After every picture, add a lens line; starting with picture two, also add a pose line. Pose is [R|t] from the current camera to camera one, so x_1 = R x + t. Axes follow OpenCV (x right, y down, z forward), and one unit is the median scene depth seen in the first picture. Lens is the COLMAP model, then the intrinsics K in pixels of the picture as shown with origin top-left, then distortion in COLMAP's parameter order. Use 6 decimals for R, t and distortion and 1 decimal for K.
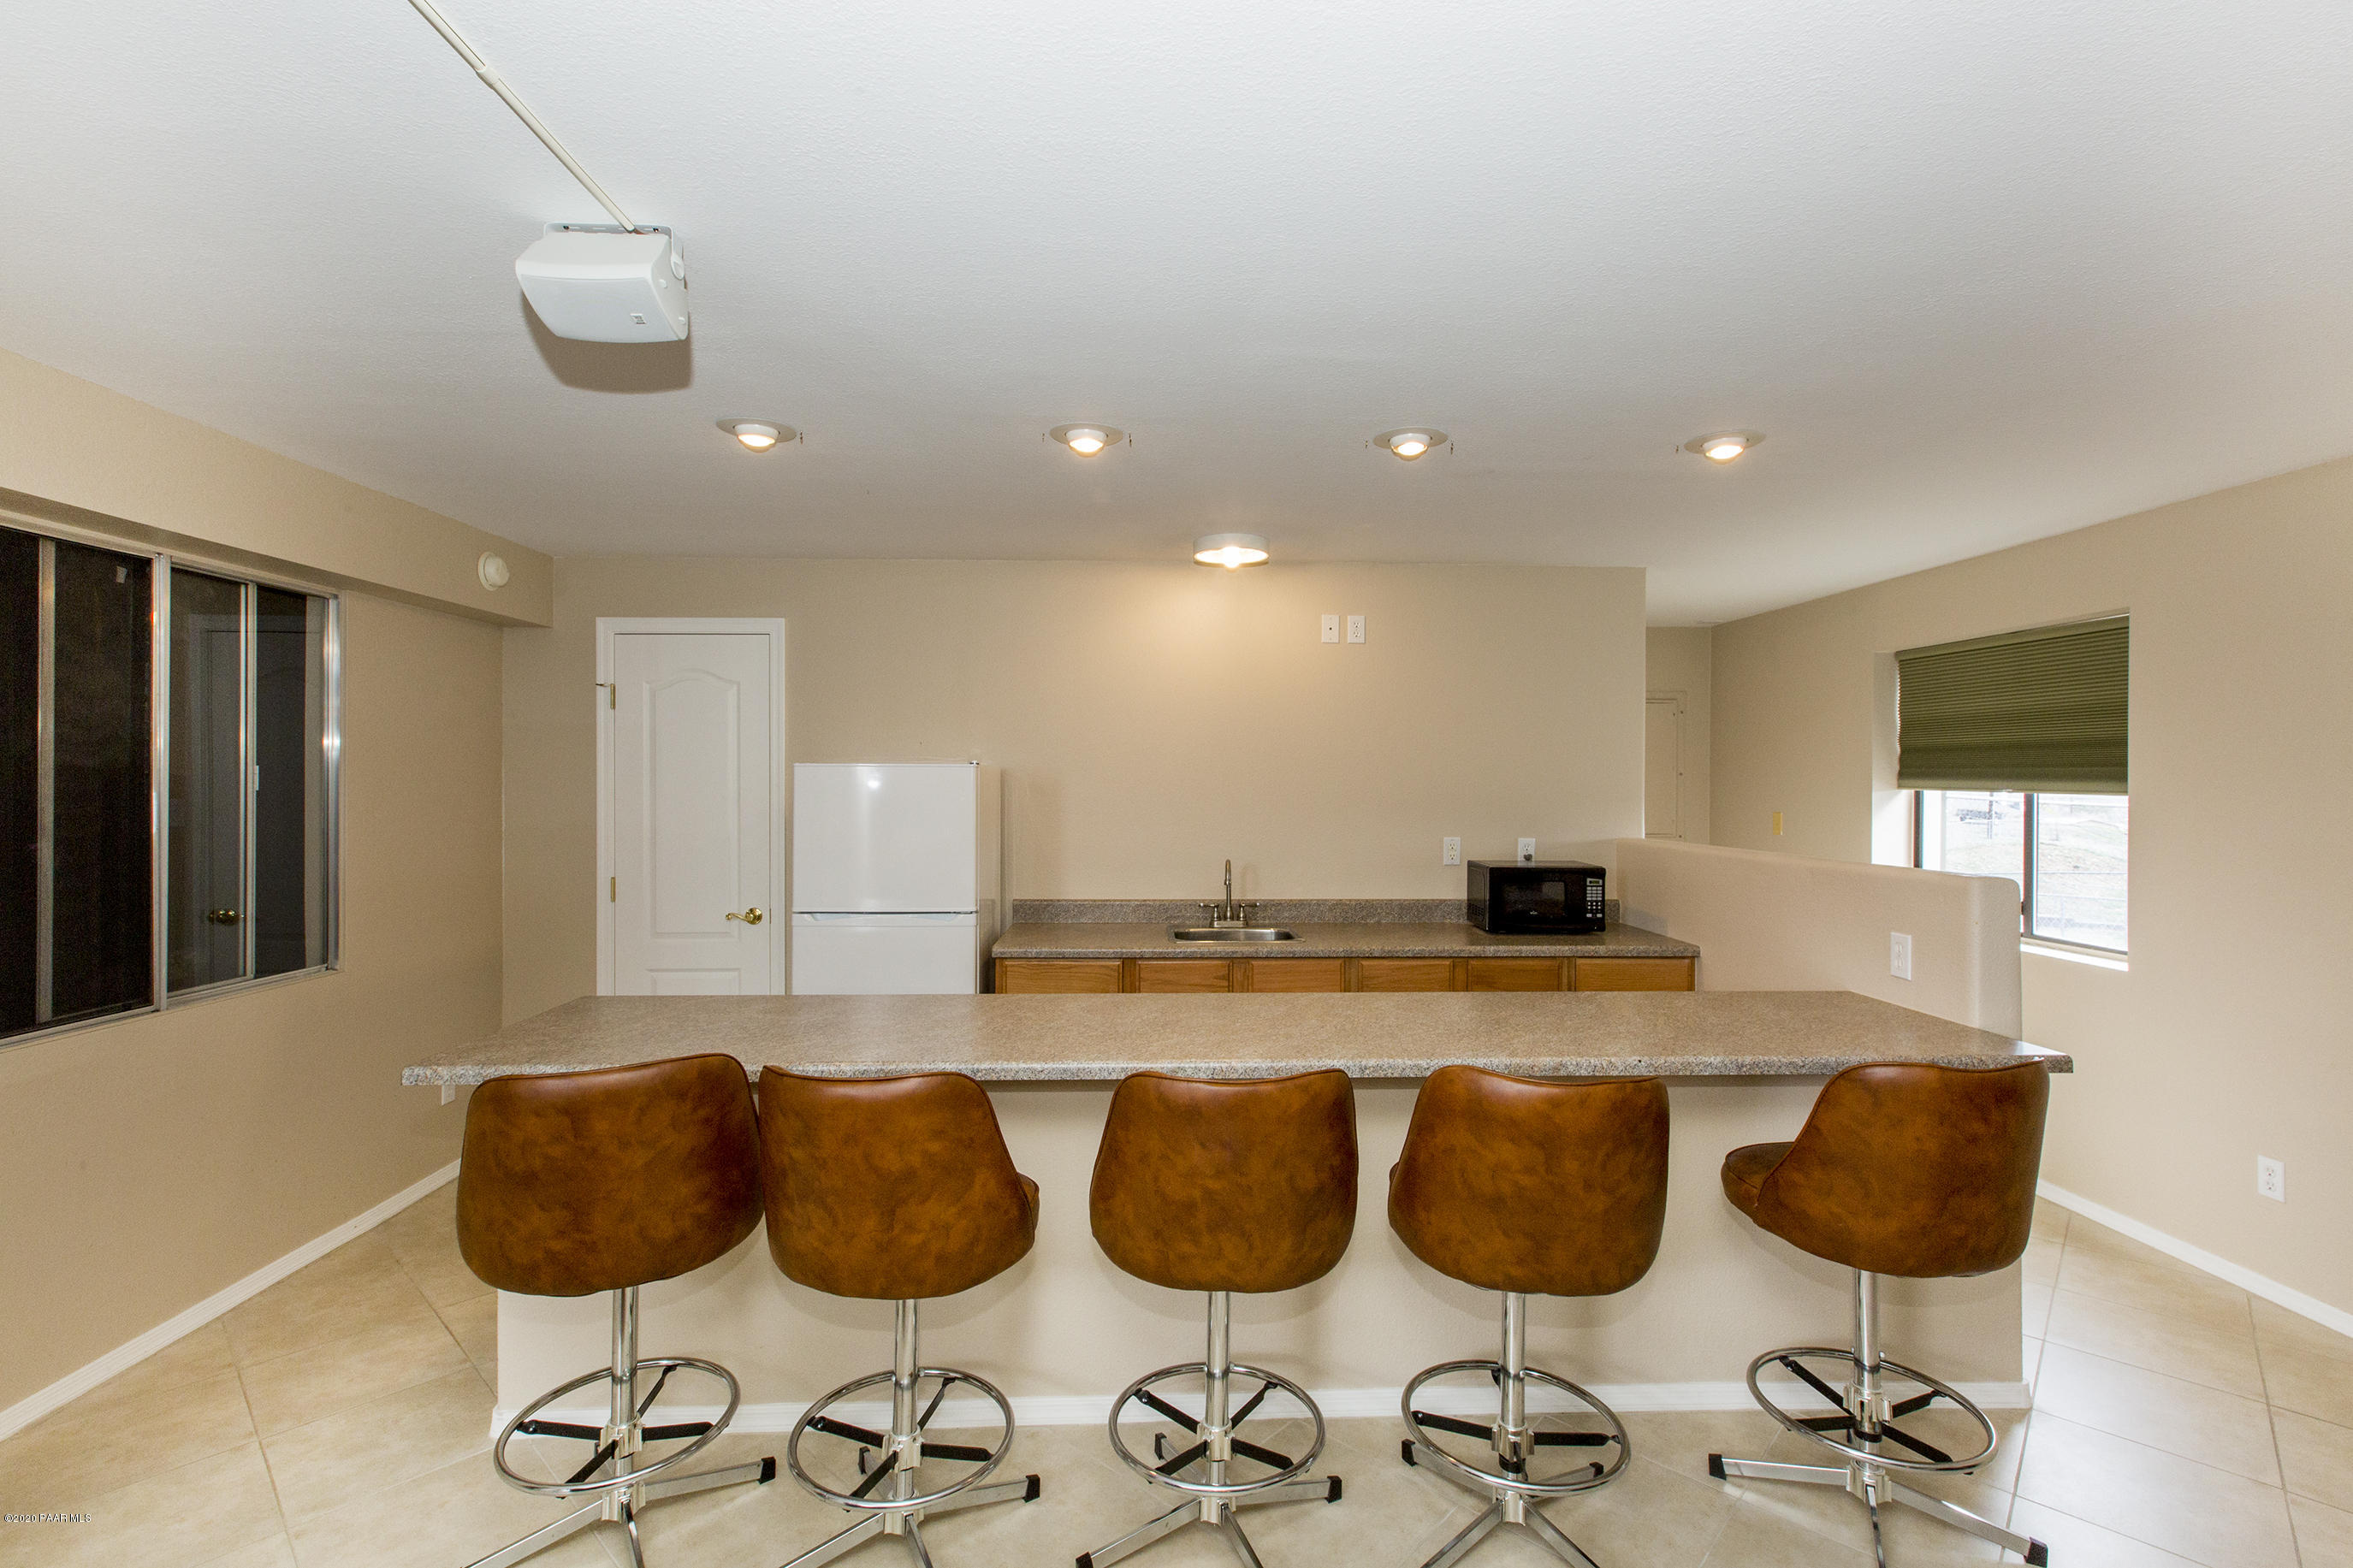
lens RADIAL K [[1048.5, 0, 1172.4], [0, 1048.5, 770.6], [0, 0, 1]] dist [0.001491, 0.000594]
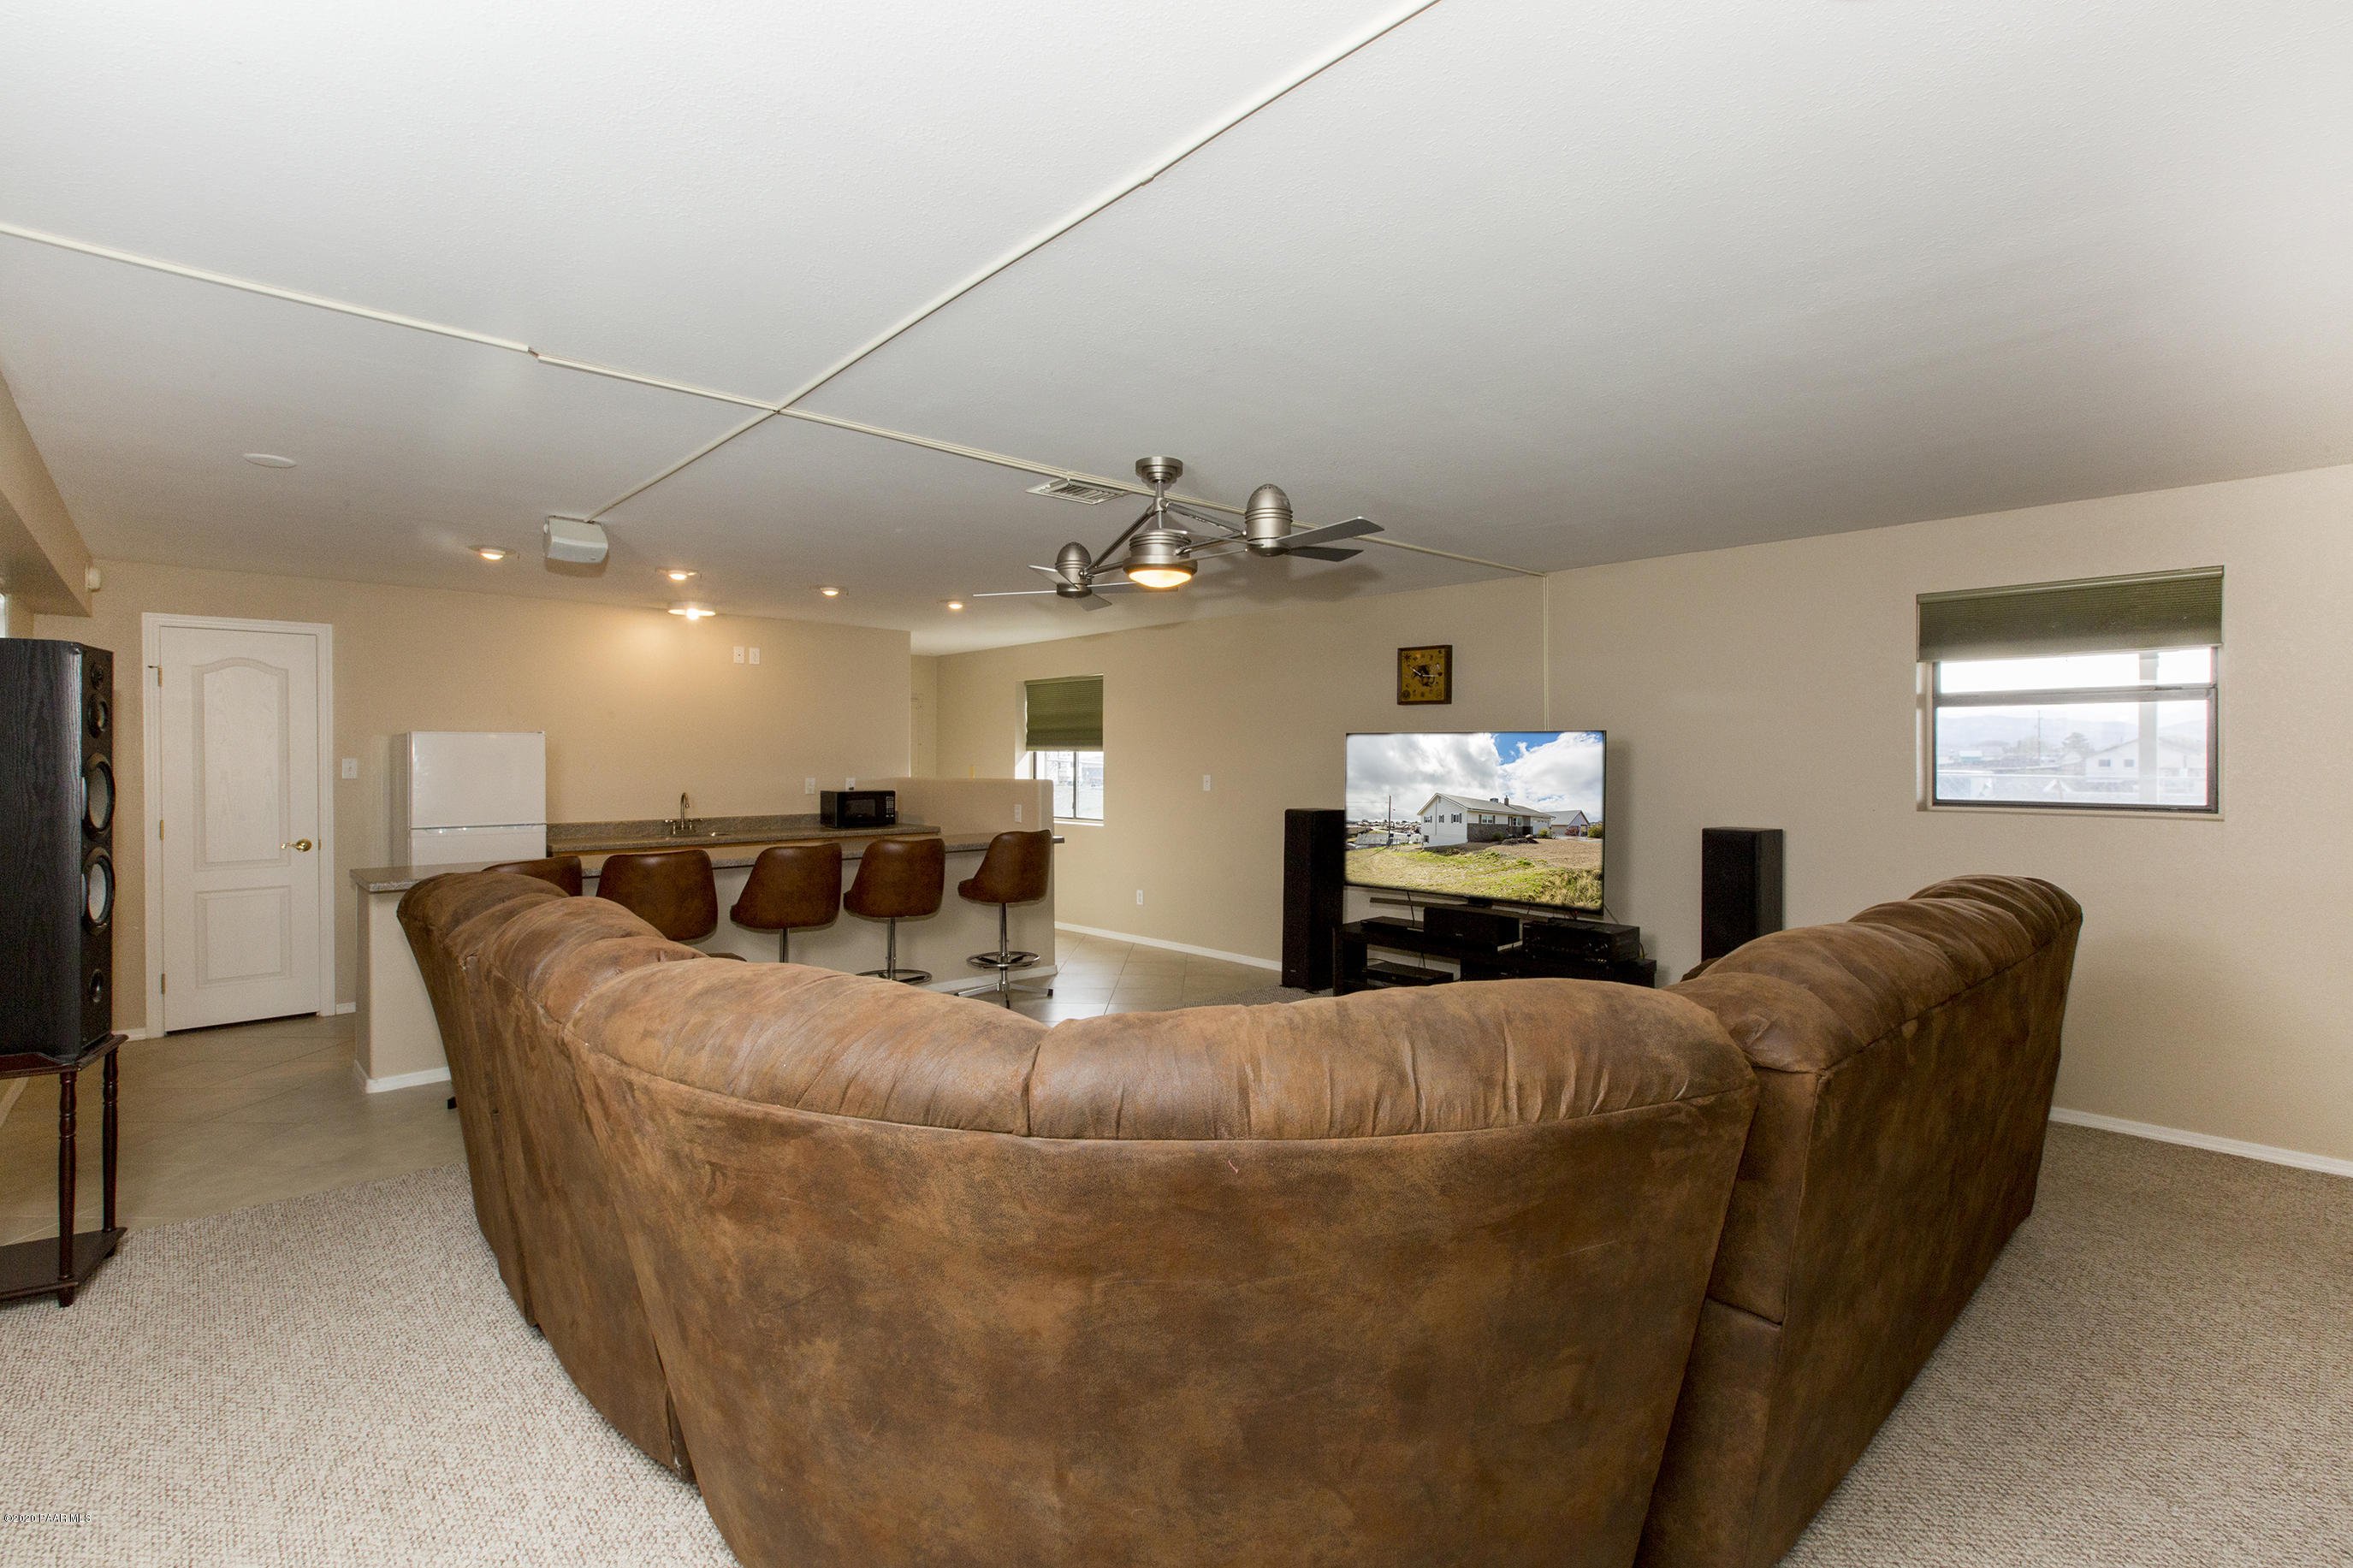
lens RADIAL K [[1048.5, 0, 1172.4], [0, 1048.5, 770.6], [0, 0, 1]] dist [0.001491, 0.000594]
pose [[0.755734, -0.013490, 0.654740, -0.454893], [-0.002388, 0.999724, 0.023353, 0.009285], [-0.654875, -0.019212, 0.755493, -0.772045]]
